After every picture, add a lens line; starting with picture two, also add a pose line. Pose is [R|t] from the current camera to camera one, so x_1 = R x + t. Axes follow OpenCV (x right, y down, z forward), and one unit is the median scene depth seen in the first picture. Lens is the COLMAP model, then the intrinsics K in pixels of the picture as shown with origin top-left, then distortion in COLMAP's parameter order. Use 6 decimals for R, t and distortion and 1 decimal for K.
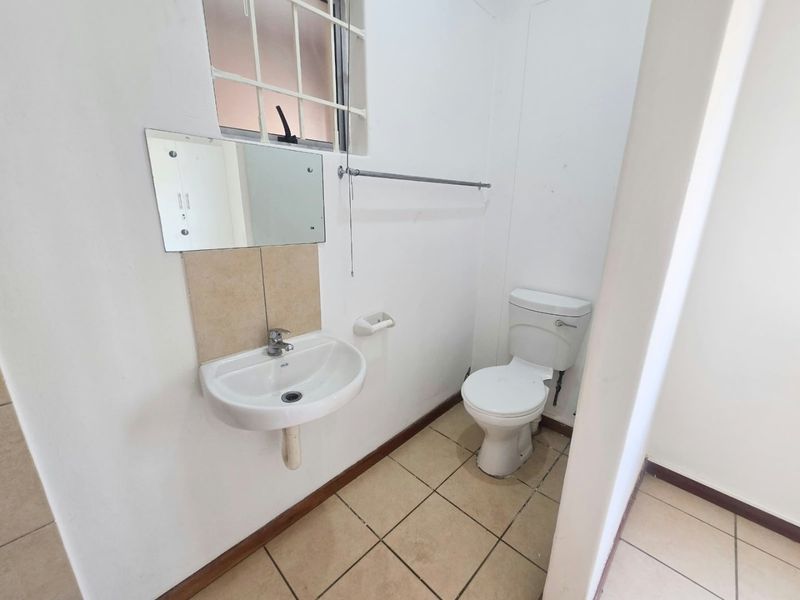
lens RADIAL K [[322.7, 0, 408.5], [0, 322.7, 294.3], [0, 0, 1]] dist [-0.006429, 0.000277]
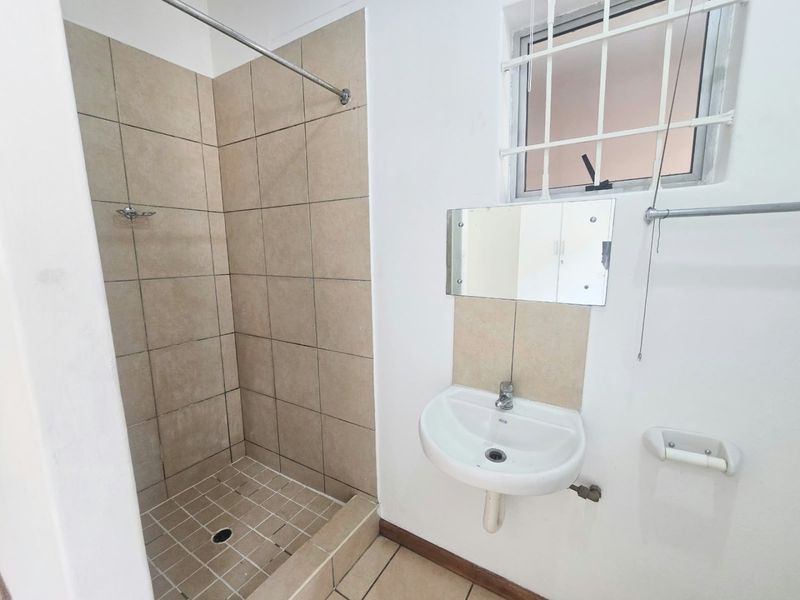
lens RADIAL K [[322.7, 0, 401.3], [0, 322.7, 298.2], [0, 0, 1]] dist [-0.006429, 0.000277]
pose [[0.224745, 0.126111, -0.966222, 0.339551], [-0.242568, 0.967615, 0.069871, -0.102926], [0.943743, 0.218672, 0.248058, 0.300376]]
